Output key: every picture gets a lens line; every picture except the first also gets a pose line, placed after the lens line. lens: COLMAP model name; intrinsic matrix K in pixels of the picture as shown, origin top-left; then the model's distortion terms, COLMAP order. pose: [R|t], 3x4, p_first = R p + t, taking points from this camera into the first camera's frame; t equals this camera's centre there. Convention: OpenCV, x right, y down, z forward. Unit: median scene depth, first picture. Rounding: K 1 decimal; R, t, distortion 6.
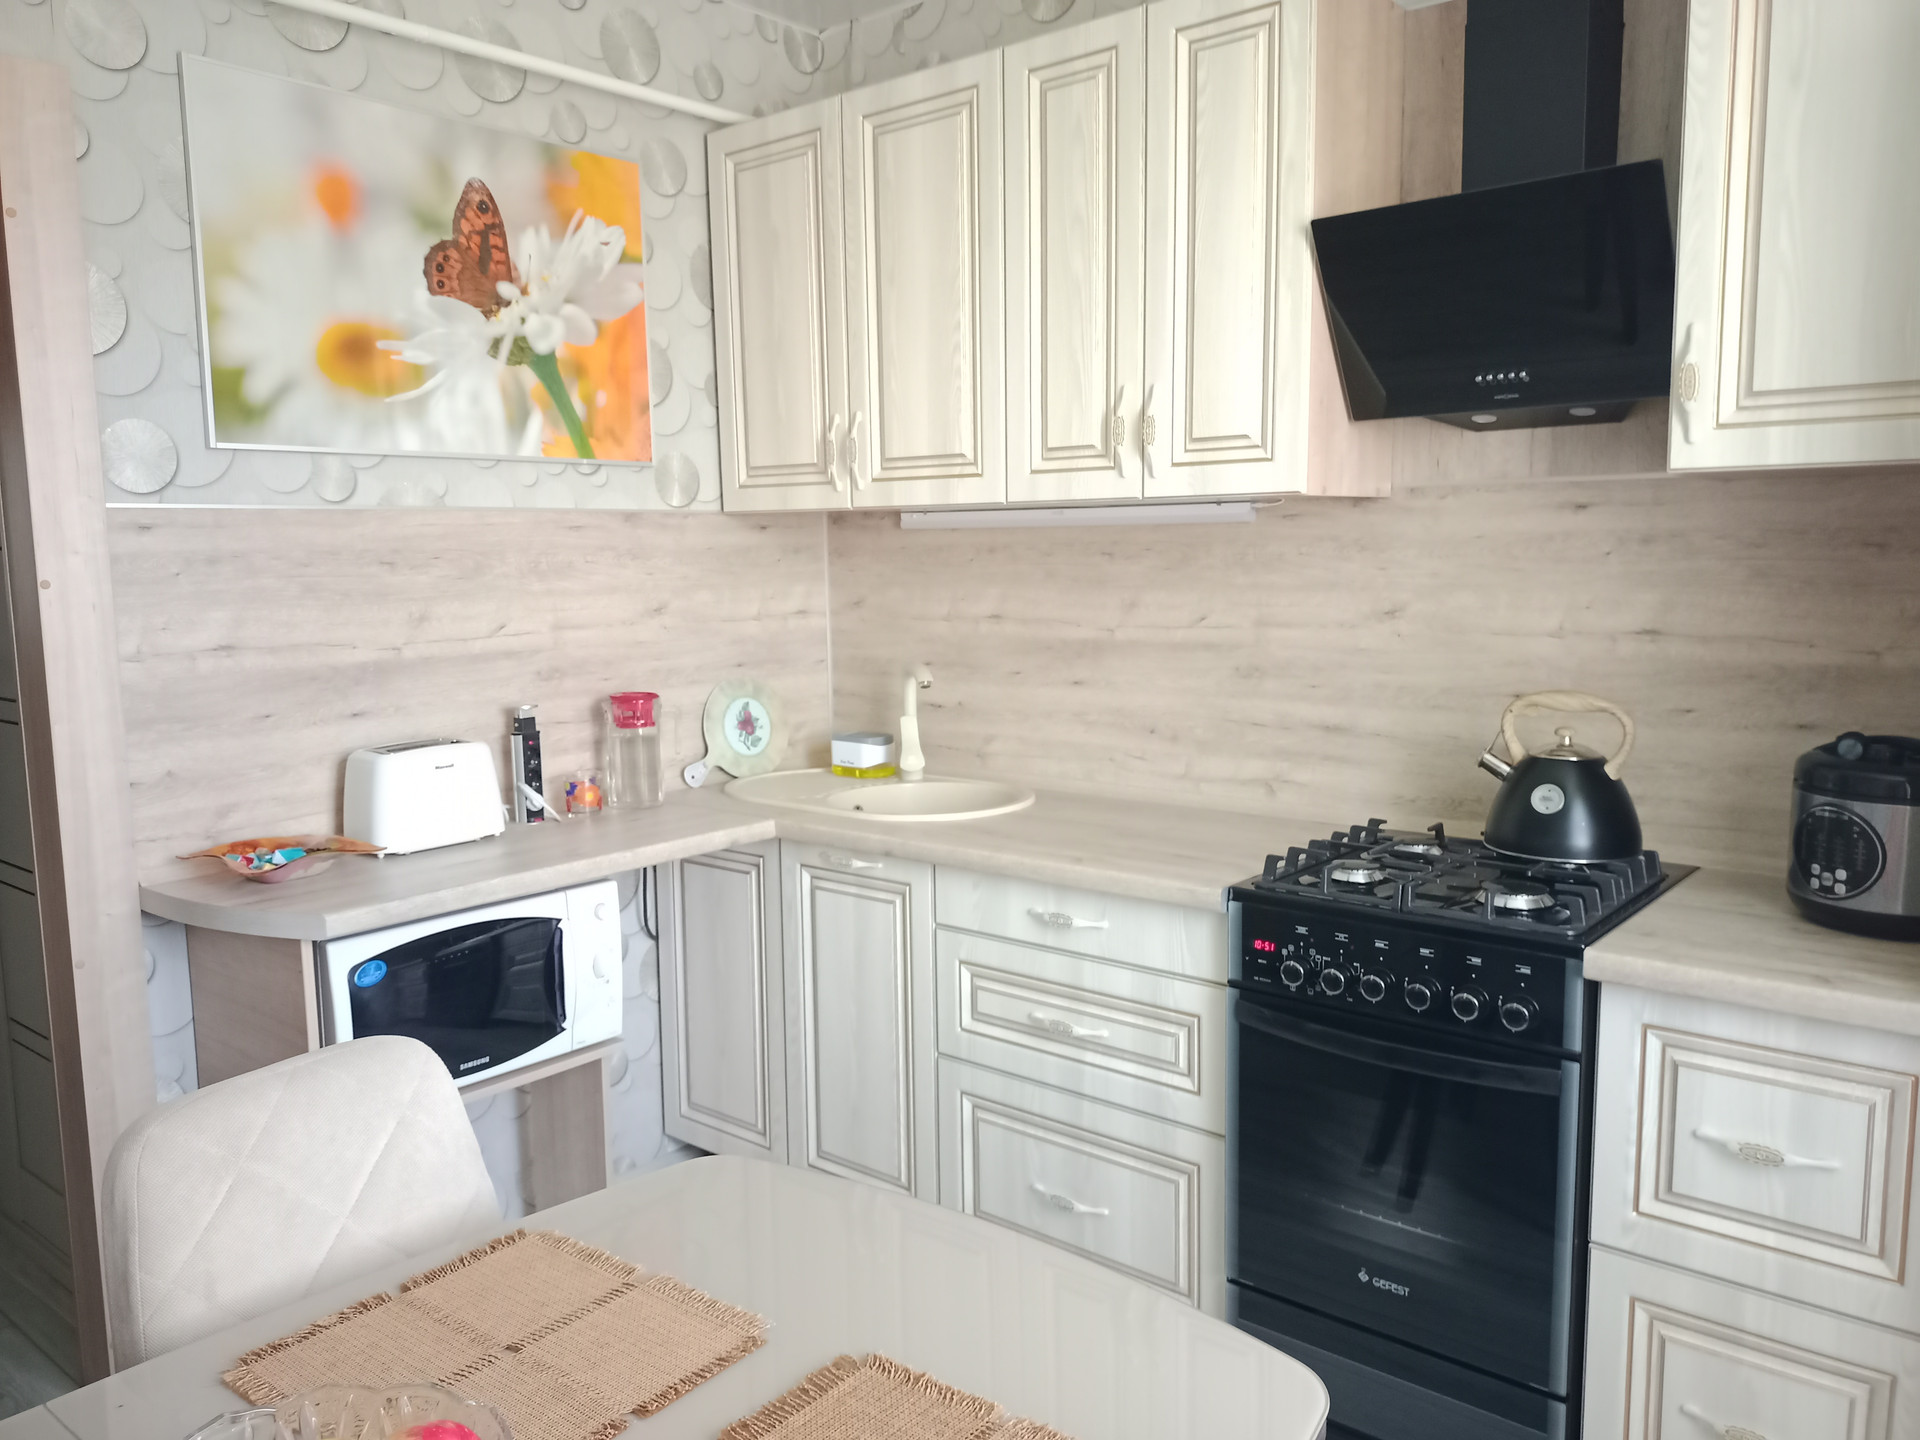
lens RADIAL K [[1415.4, 0, 948.8], [0, 1415.4, 719.9], [0, 0, 1]] dist [0.069760, -0.095950]
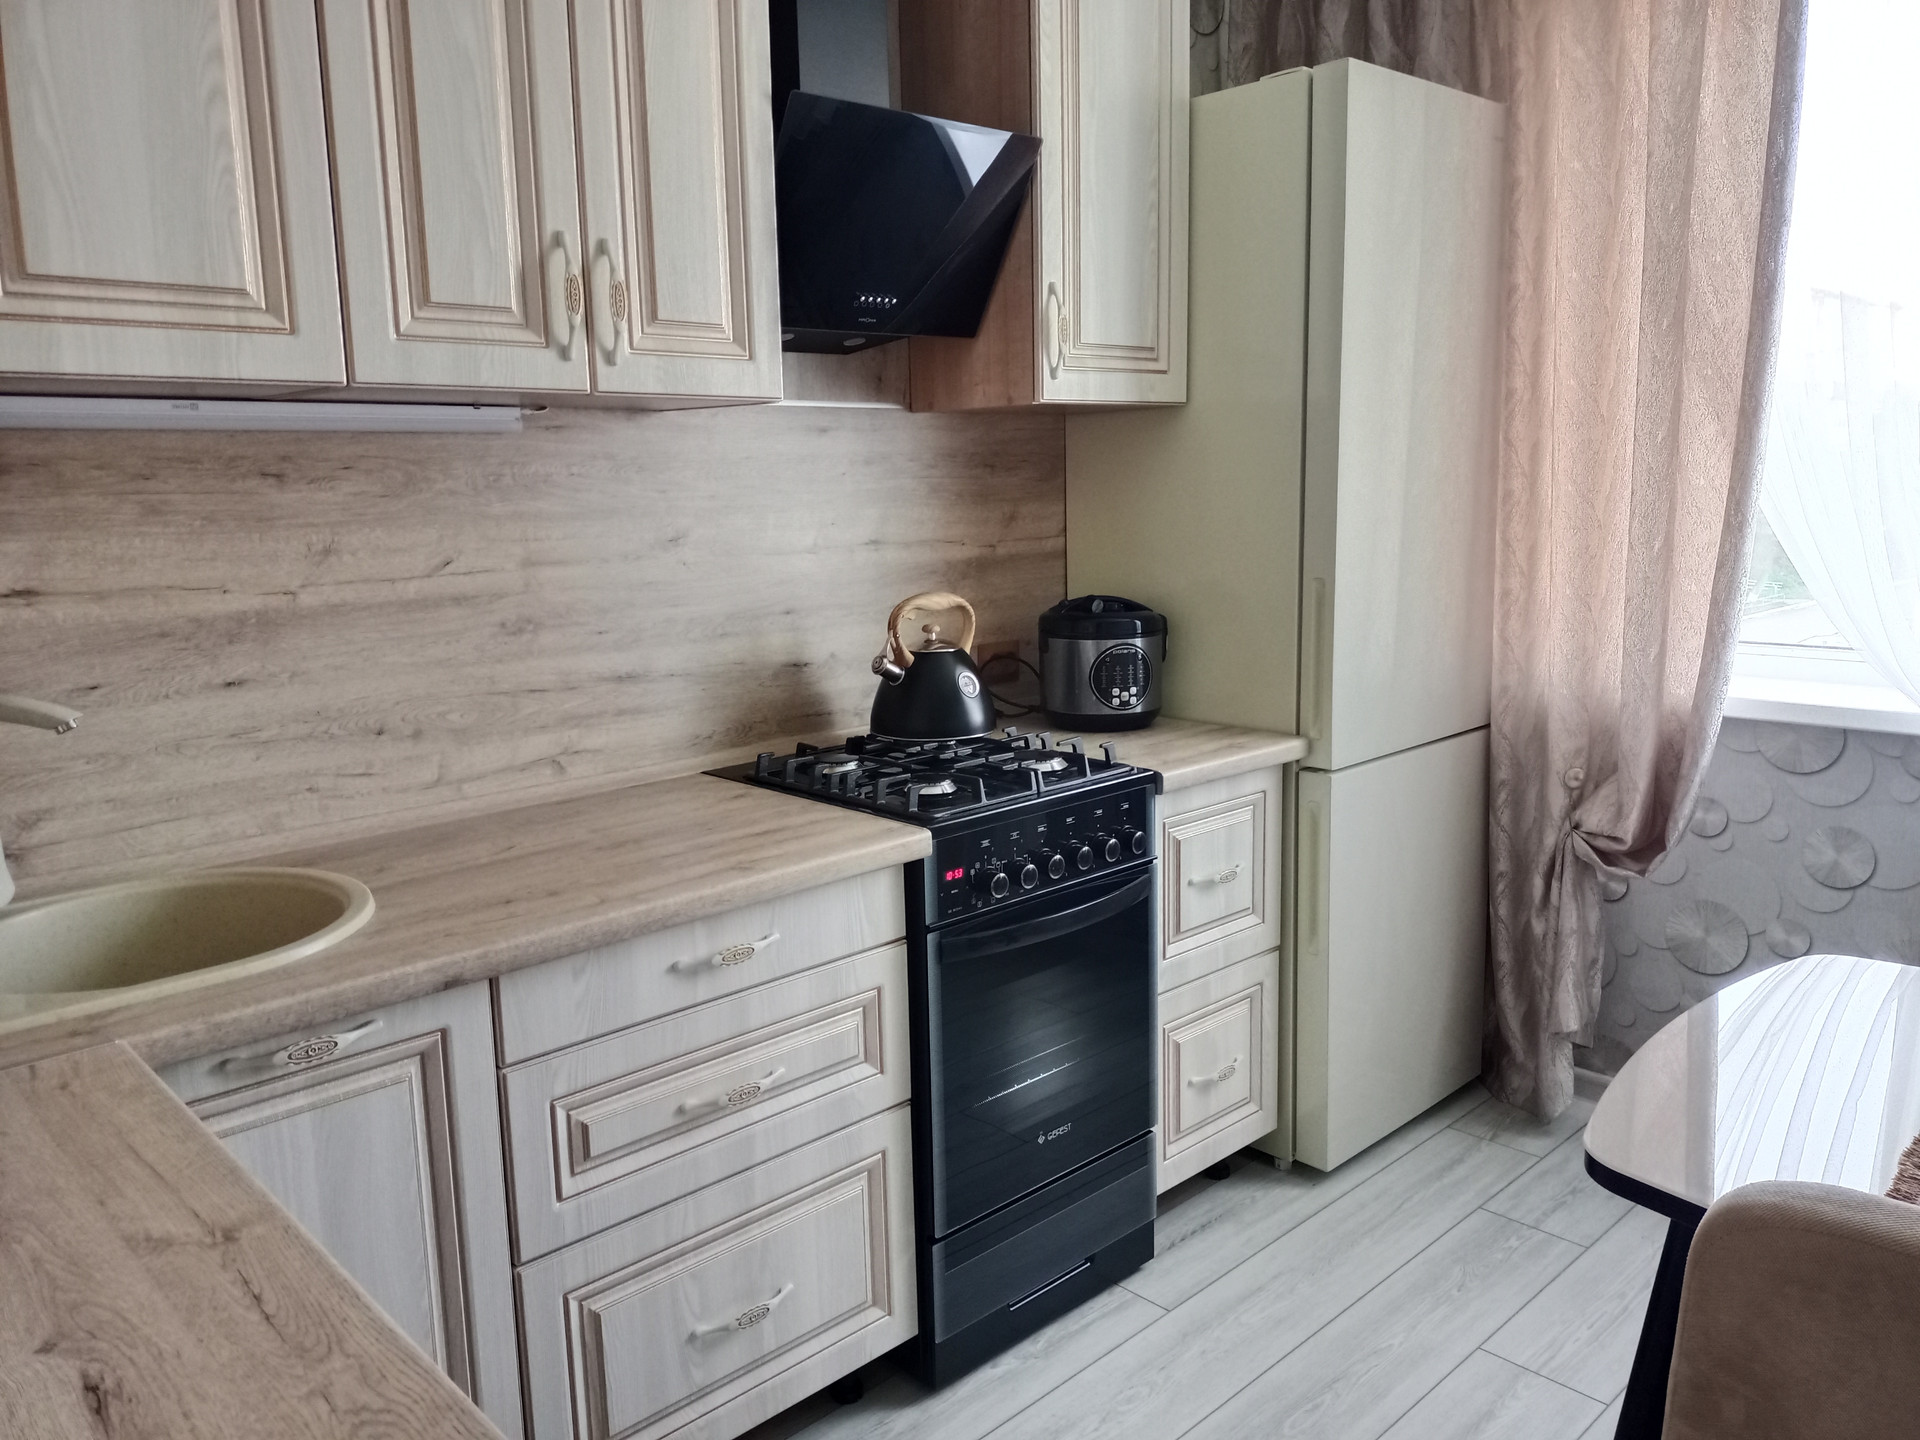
lens RADIAL K [[1415.4, 0, 942.2], [0, 1415.4, 723.1], [0, 0, 1]] dist [0.069760, -0.095950]
pose [[0.118934, -0.159901, 0.979942, -0.645824], [0.139425, 0.979858, 0.142966, -0.073356], [-0.983064, 0.119625, 0.138833, 0.796398]]
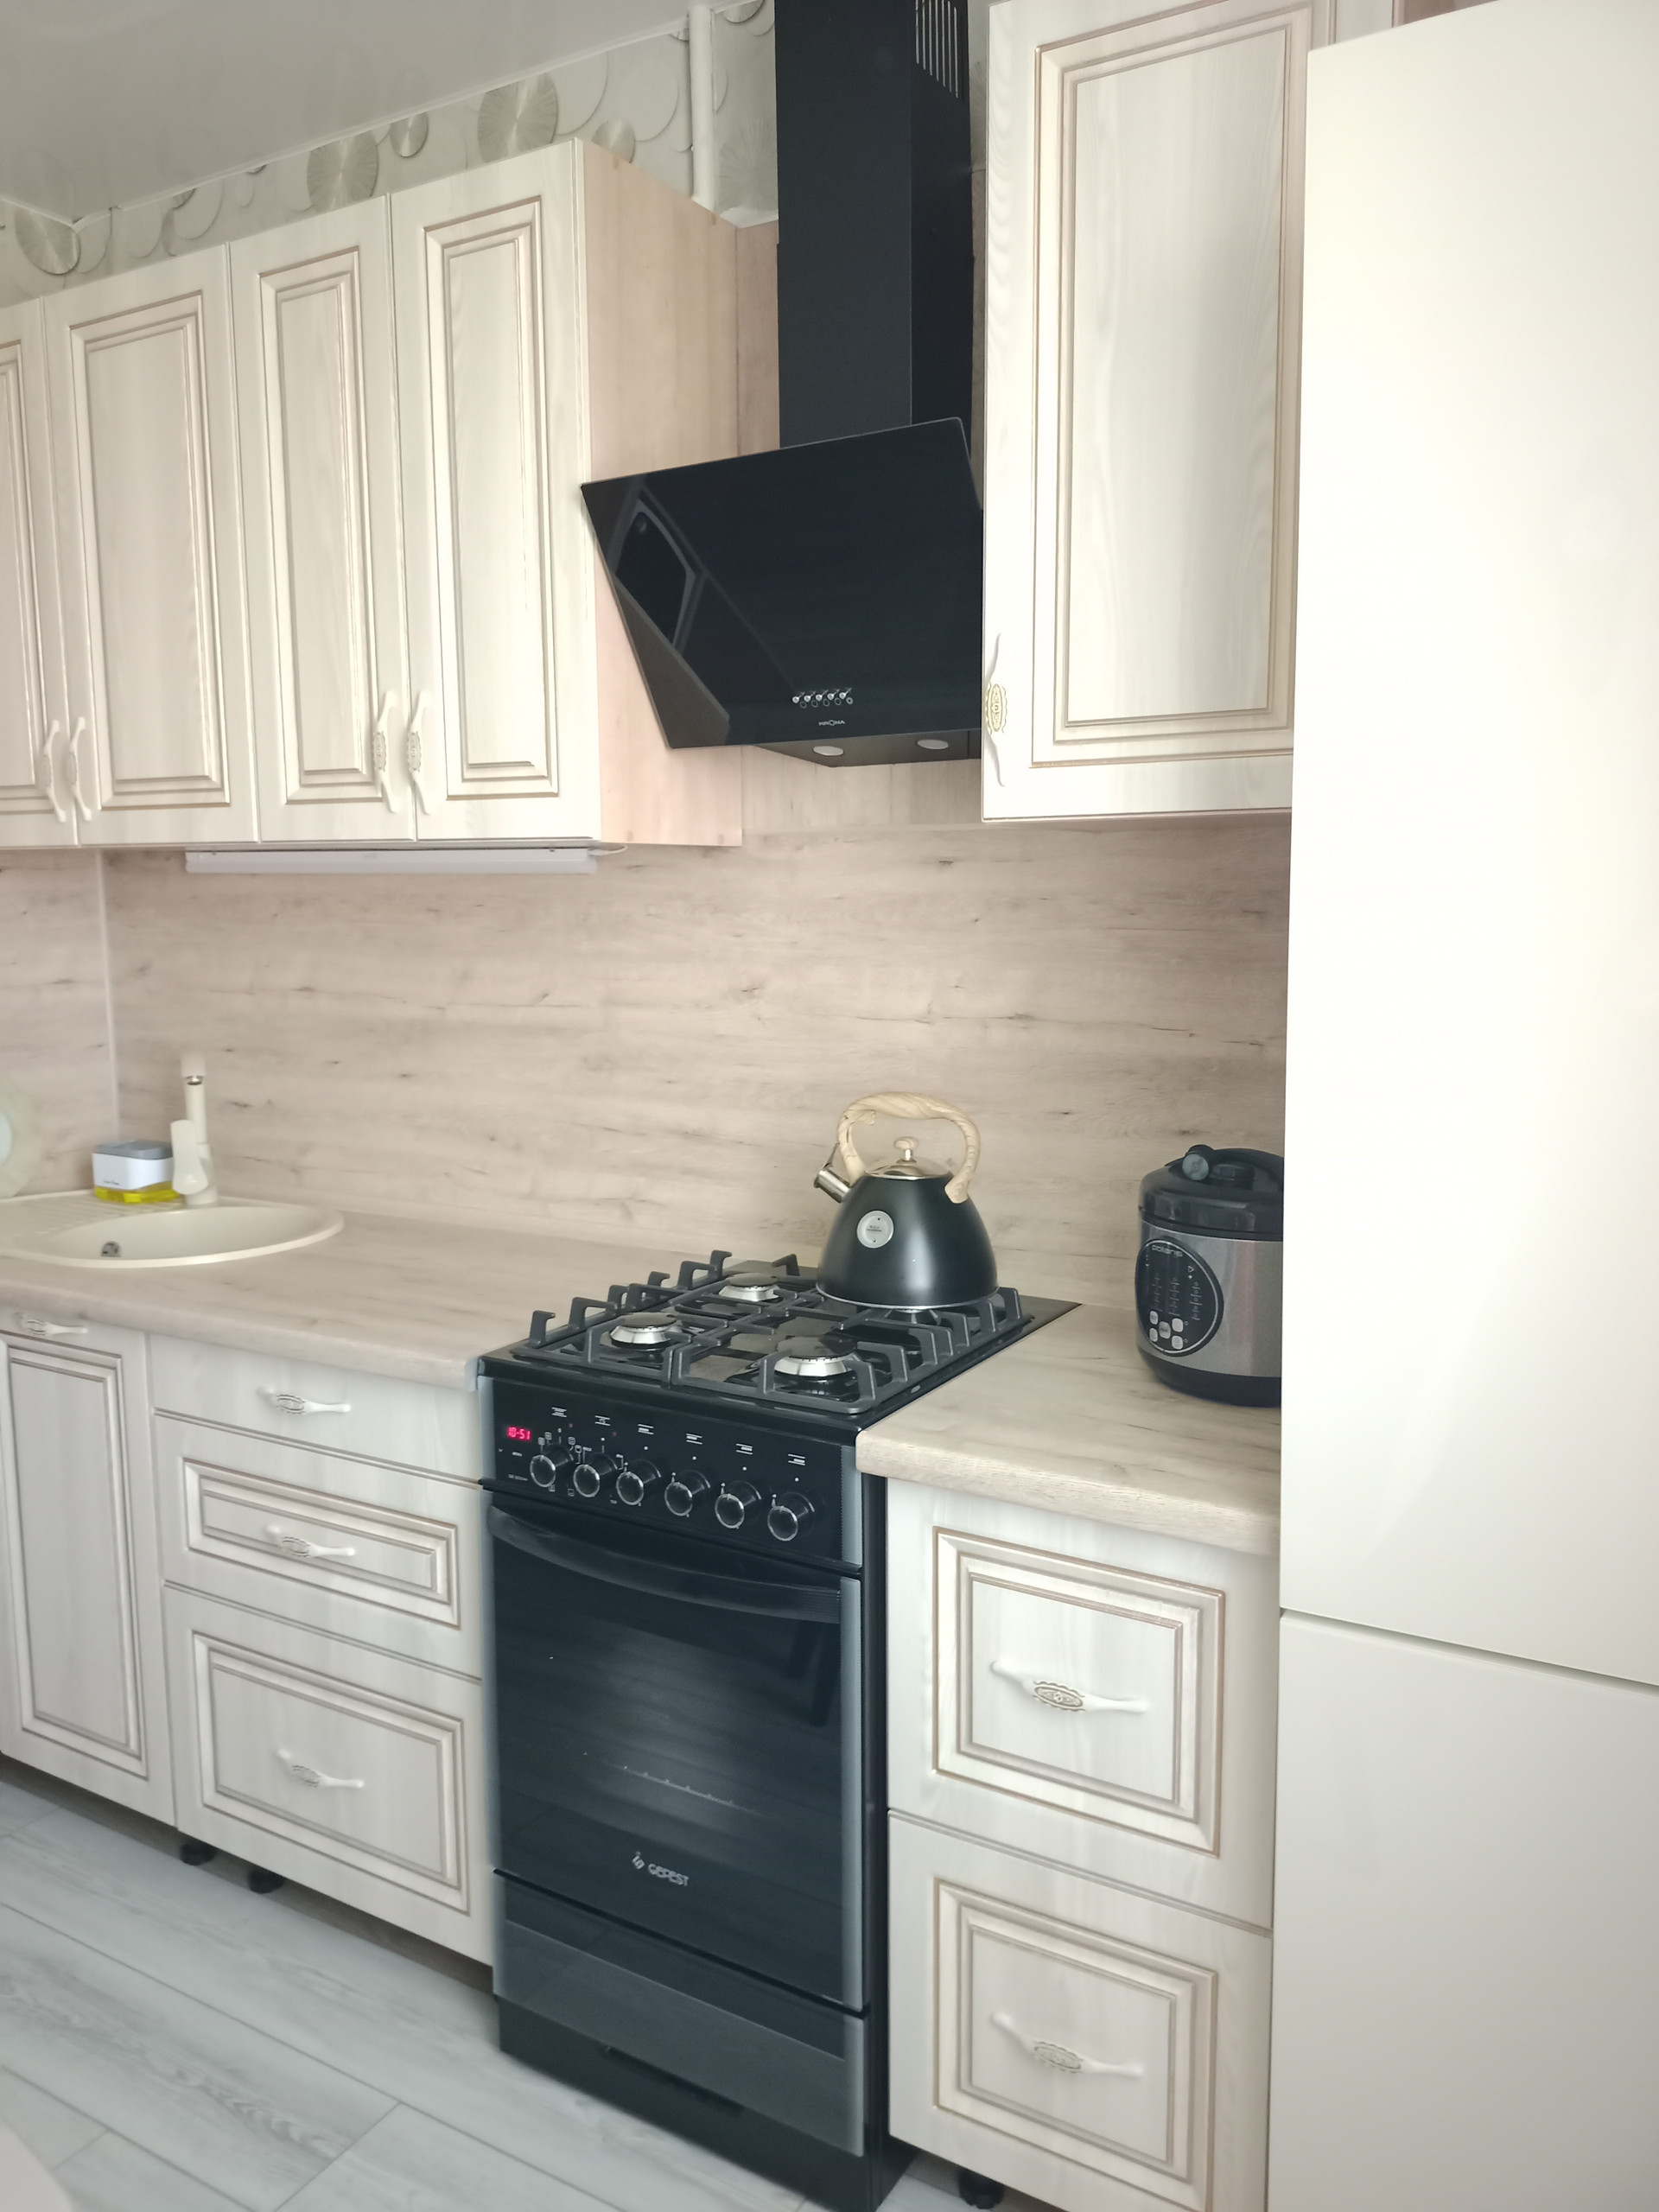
lens RADIAL K [[1630.7, 0, 822.5], [0, 1630.7, 1087.6], [0, 0, 1]] dist [0.069760, -0.095950]
pose [[0.986220, -0.012063, 0.164997, 0.220894], [0.012206, 0.999925, 0.000145, -0.022341], [-0.164987, 0.001871, 0.986294, 0.100850]]
